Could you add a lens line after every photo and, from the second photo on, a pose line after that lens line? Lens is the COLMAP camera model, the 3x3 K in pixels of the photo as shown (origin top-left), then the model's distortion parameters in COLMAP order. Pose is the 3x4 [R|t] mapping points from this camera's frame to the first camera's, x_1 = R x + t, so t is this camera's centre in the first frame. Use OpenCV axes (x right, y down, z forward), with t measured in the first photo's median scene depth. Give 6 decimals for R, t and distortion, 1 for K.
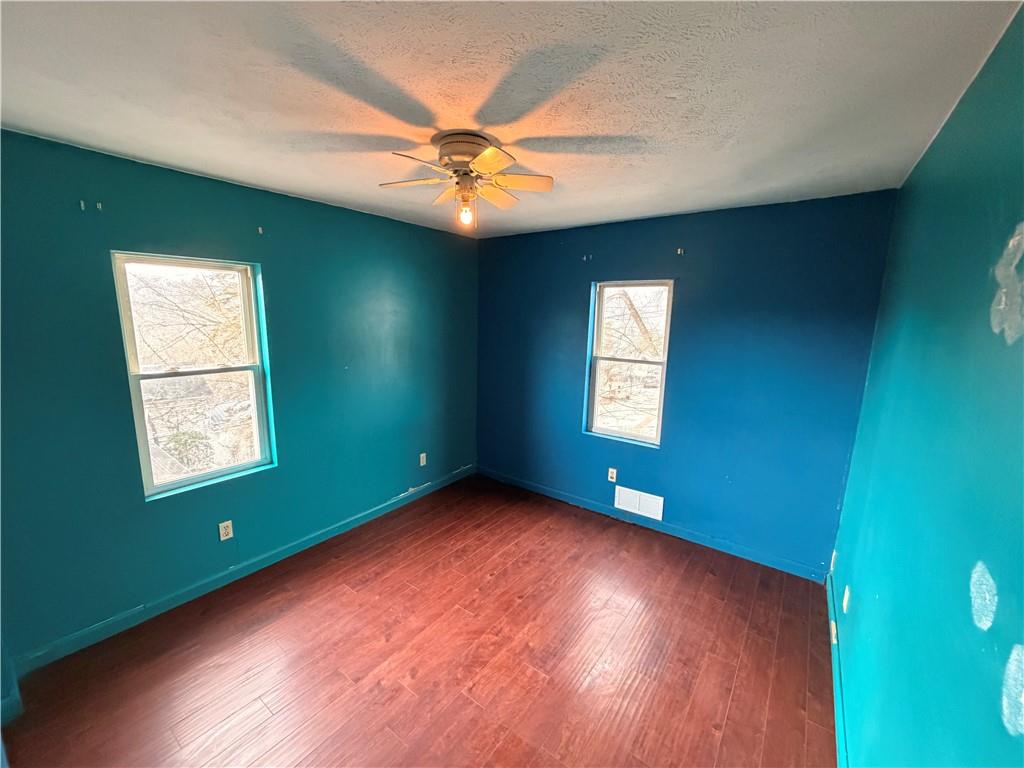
lens RADIAL K [[407.2, 0, 513.1], [0, 407.2, 383.1], [0, 0, 1]] dist [-0.005554, 0.000887]
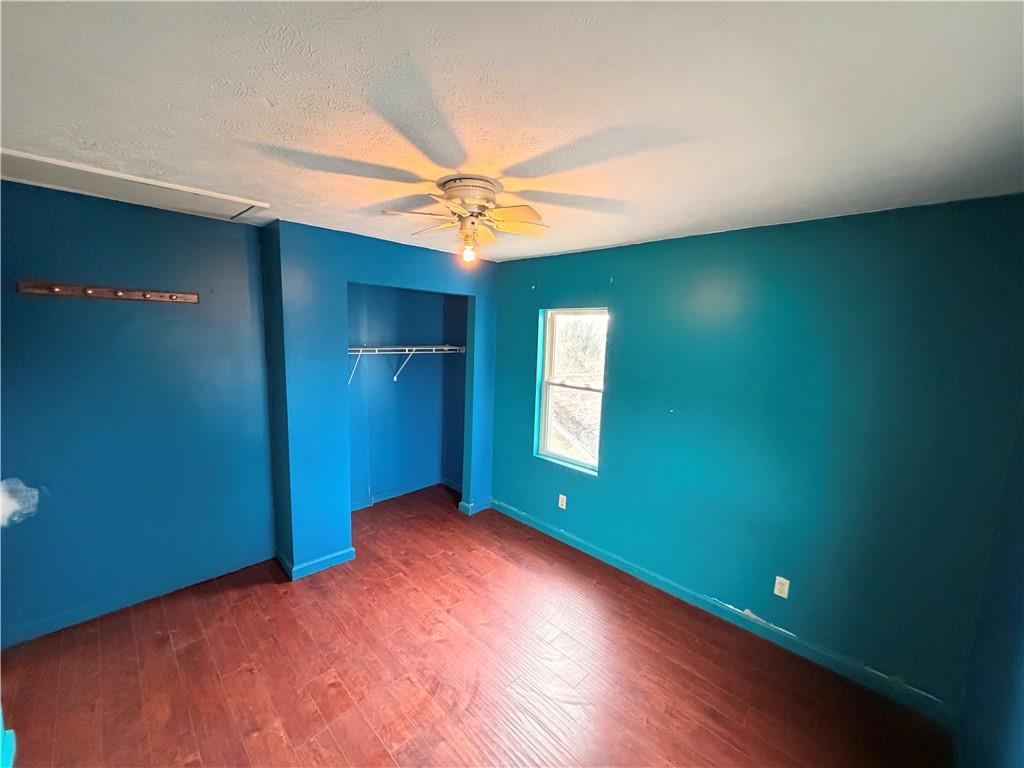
lens RADIAL K [[407.2, 0, 512.9], [0, 407.2, 385.7], [0, 0, 1]] dist [-0.005554, 0.000887]
pose [[-0.135148, 0.111998, -0.984475, 0.791227], [-0.205368, 0.968848, 0.138413, -0.221062], [0.969308, 0.220886, -0.107937, 1.113885]]
